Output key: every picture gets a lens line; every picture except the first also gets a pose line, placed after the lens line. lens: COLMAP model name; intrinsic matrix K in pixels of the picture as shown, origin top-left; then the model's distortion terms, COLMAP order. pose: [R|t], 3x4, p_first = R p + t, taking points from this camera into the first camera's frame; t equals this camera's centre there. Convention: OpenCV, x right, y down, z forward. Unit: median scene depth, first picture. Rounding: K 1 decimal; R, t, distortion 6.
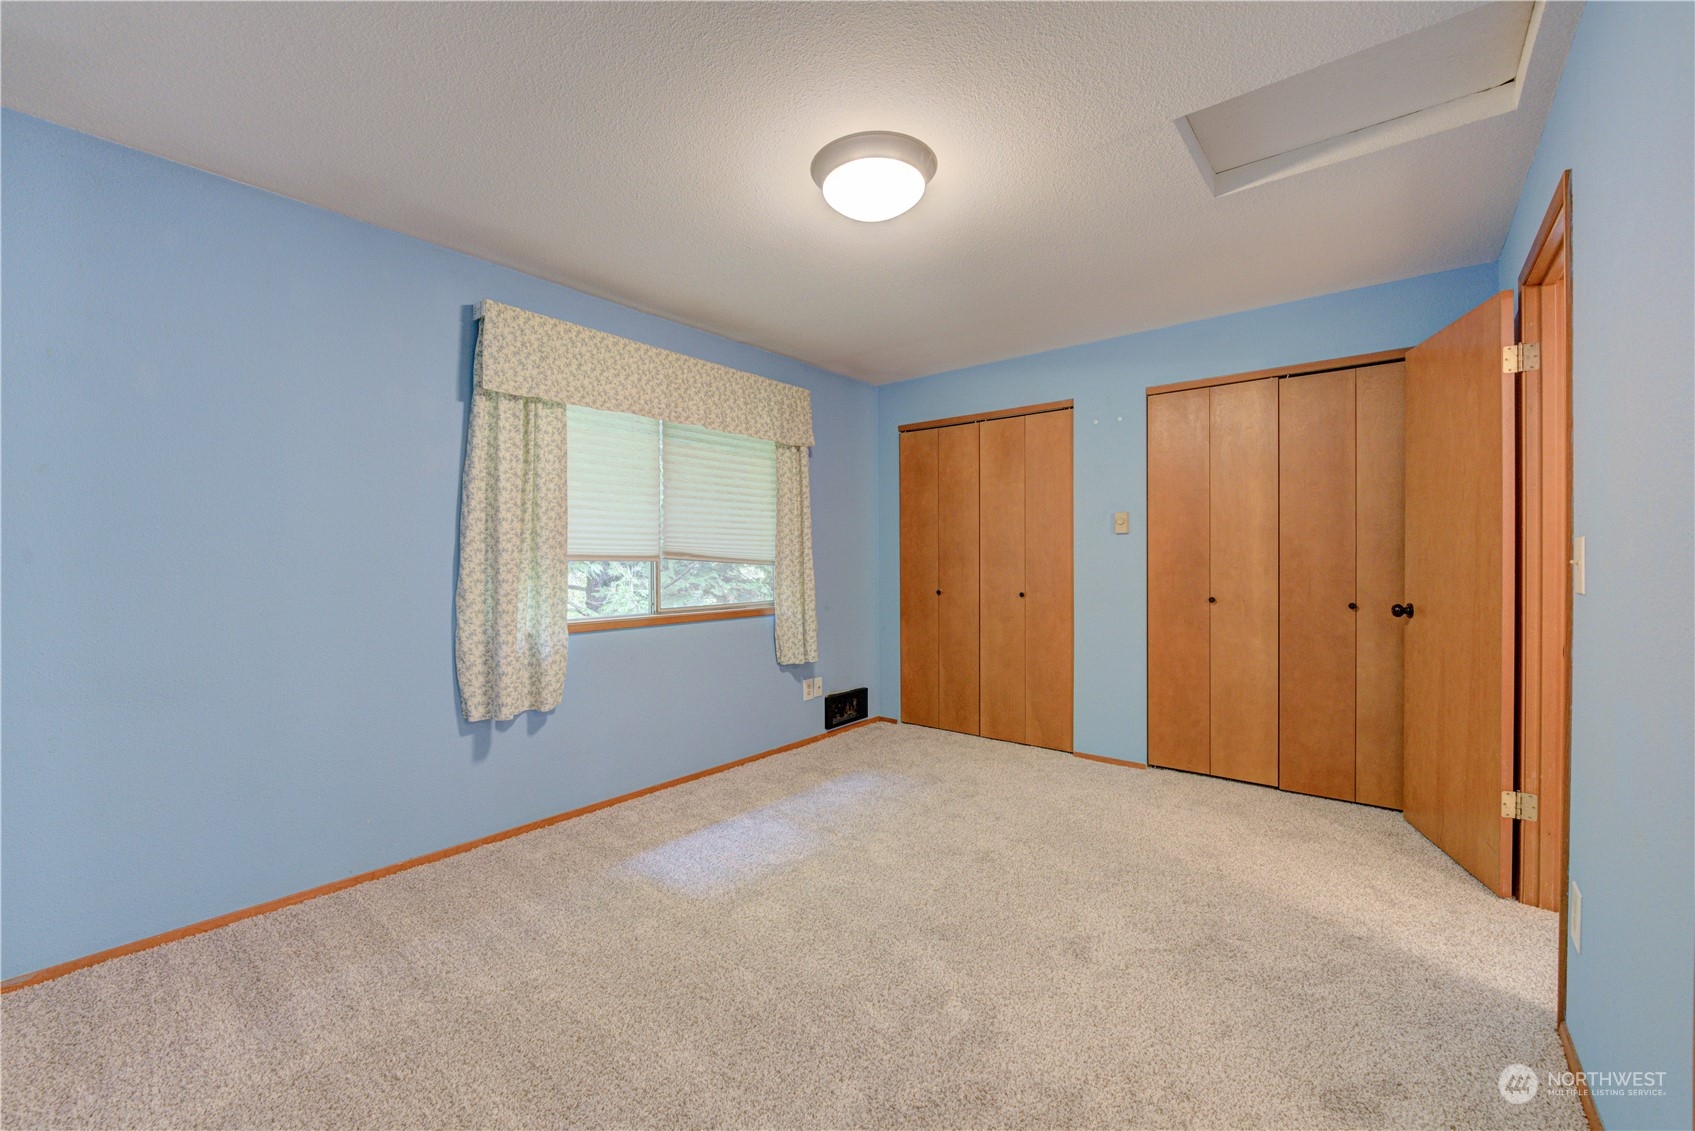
lens RADIAL K [[688.8, 0, 844.6], [0, 688.8, 565.5], [0, 0, 1]] dist [-0.010999, -0.001126]
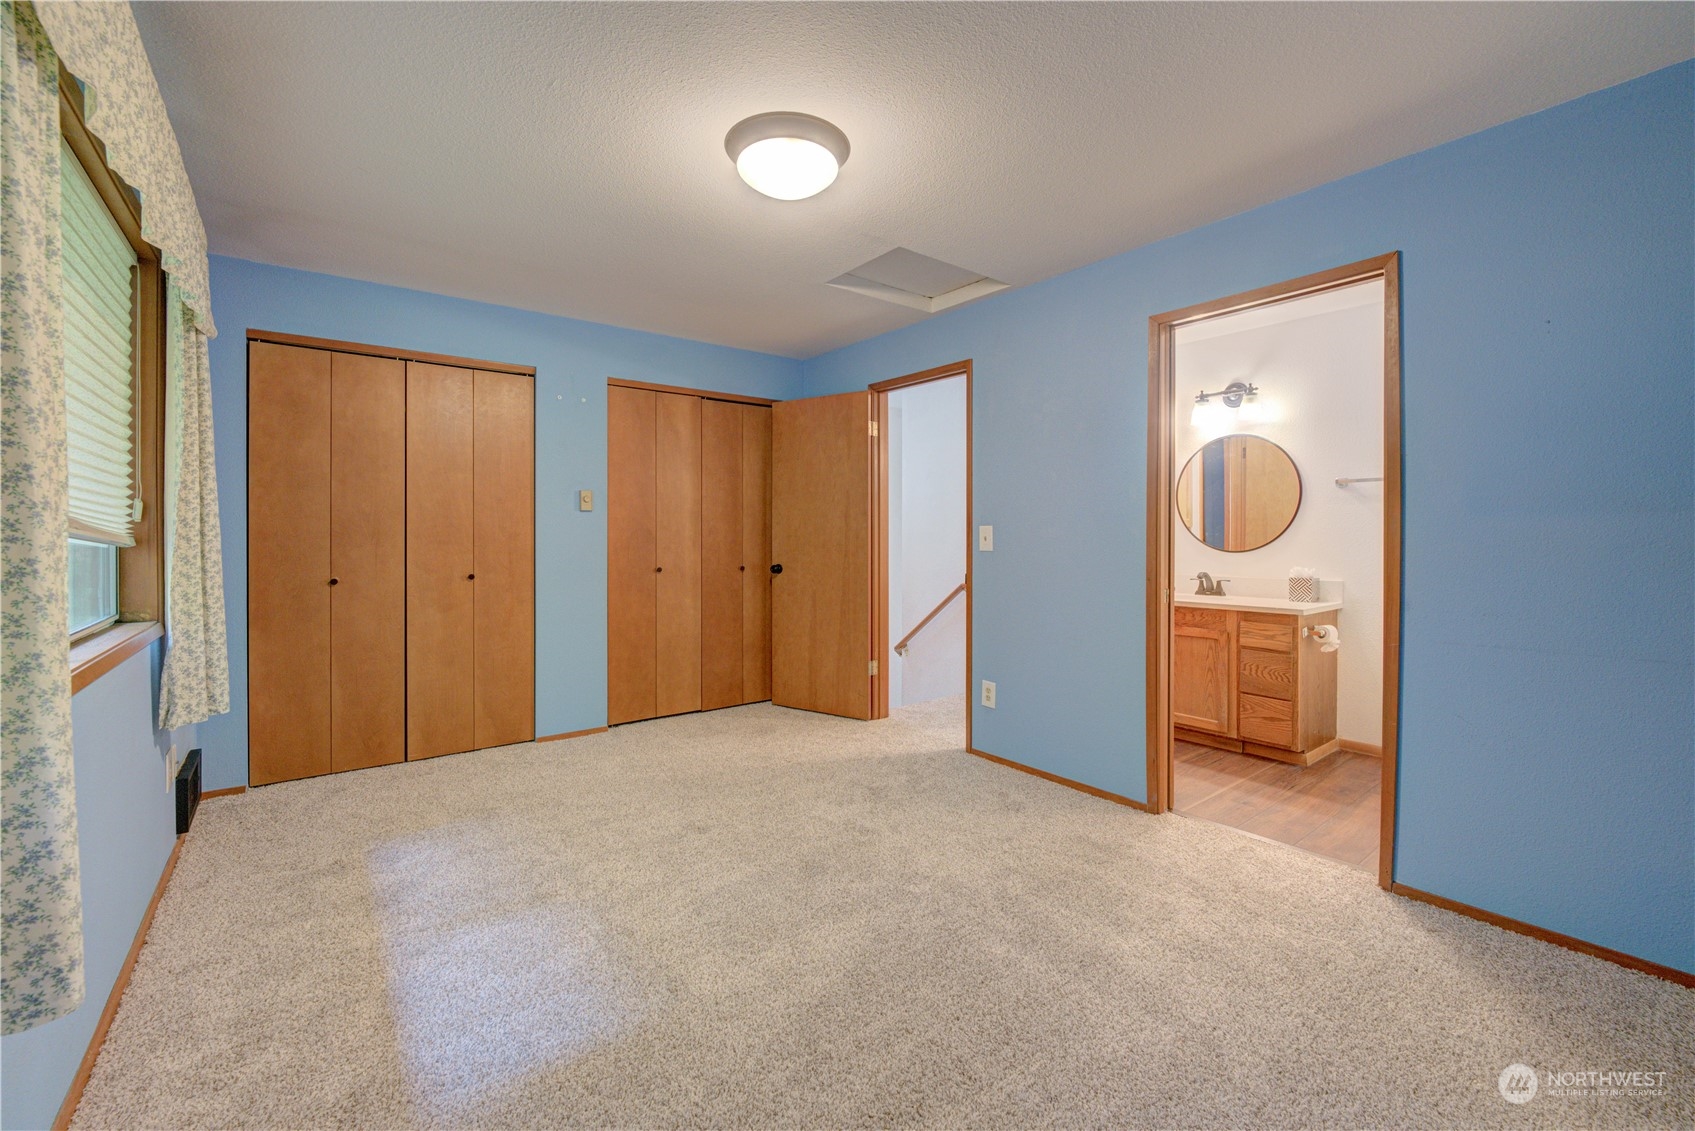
lens RADIAL K [[688.8, 0, 830.1], [0, 688.8, 537.5], [0, 0, 1]] dist [-0.010999, -0.001126]
pose [[0.231767, -0.000180, 0.972771, -0.575507], [0.009311, 0.999955, -0.002033, -0.000890], [-0.972727, 0.009529, 0.231758, 0.443490]]
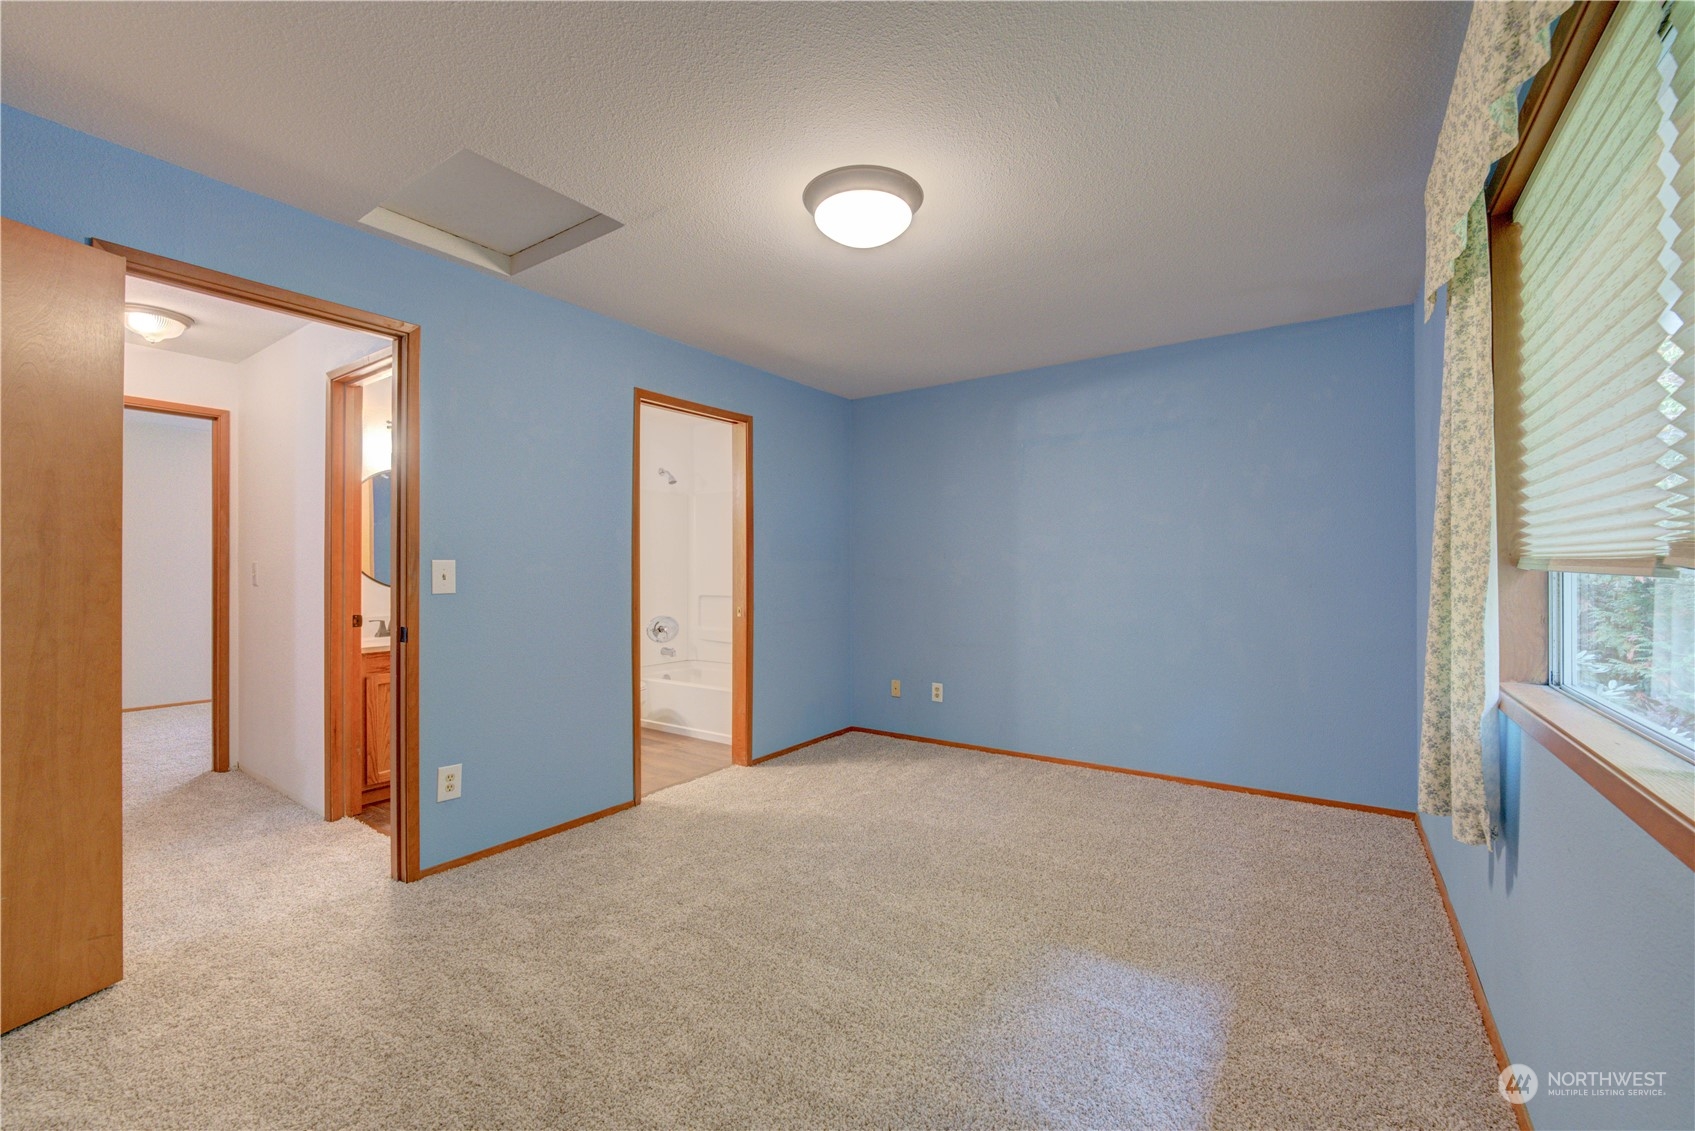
lens RADIAL K [[688.8, 0, 862.8], [0, 688.8, 567.6], [0, 0, 1]] dist [-0.010999, -0.001126]
pose [[-0.995236, 0.005060, -0.097359, 0.091986], [0.004238, 0.999954, 0.008648, -0.014263], [0.097398, 0.008194, -0.995212, 1.271305]]
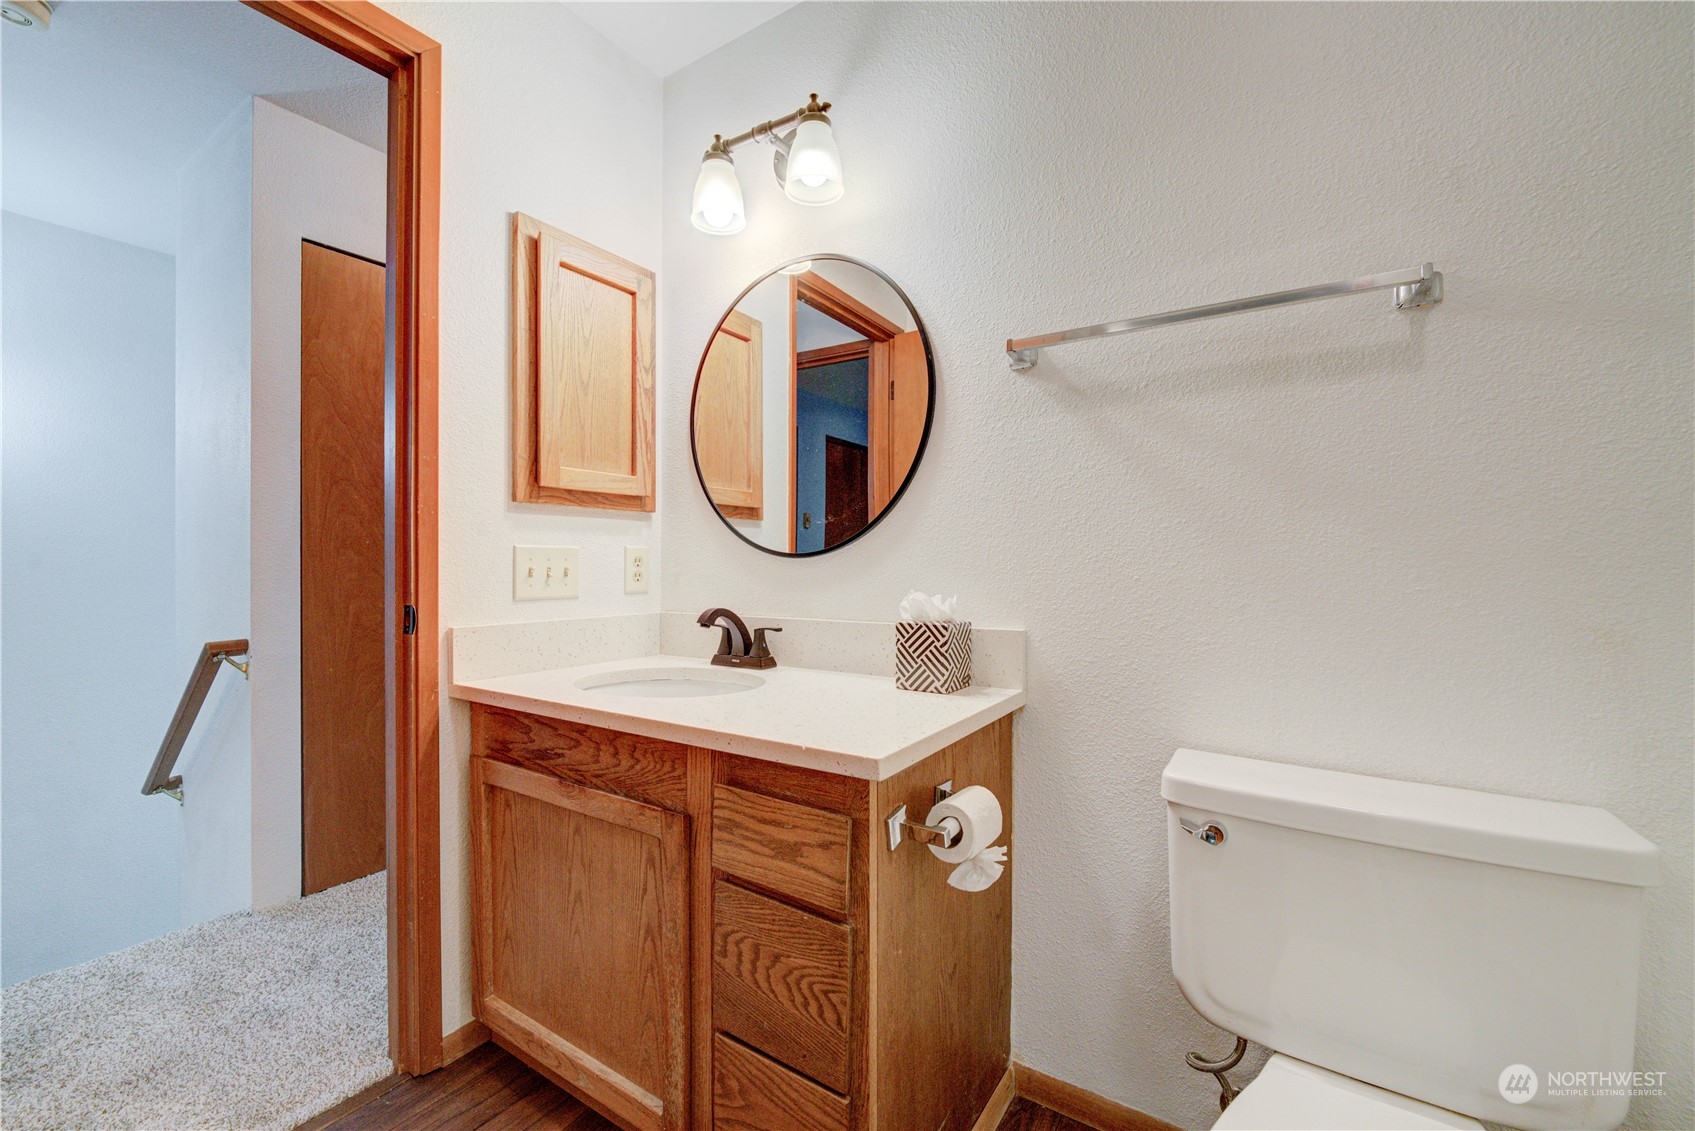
lens RADIAL K [[688.8, 0, 843.5], [0, 688.8, 568.7], [0, 0, 1]] dist [-0.010999, -0.001126]
pose [[-0.115207, -0.006357, 0.993321, 0.274078], [0.006304, 0.999955, 0.007130, 0.034349], [-0.993321, 0.007083, -0.115162, 0.060270]]
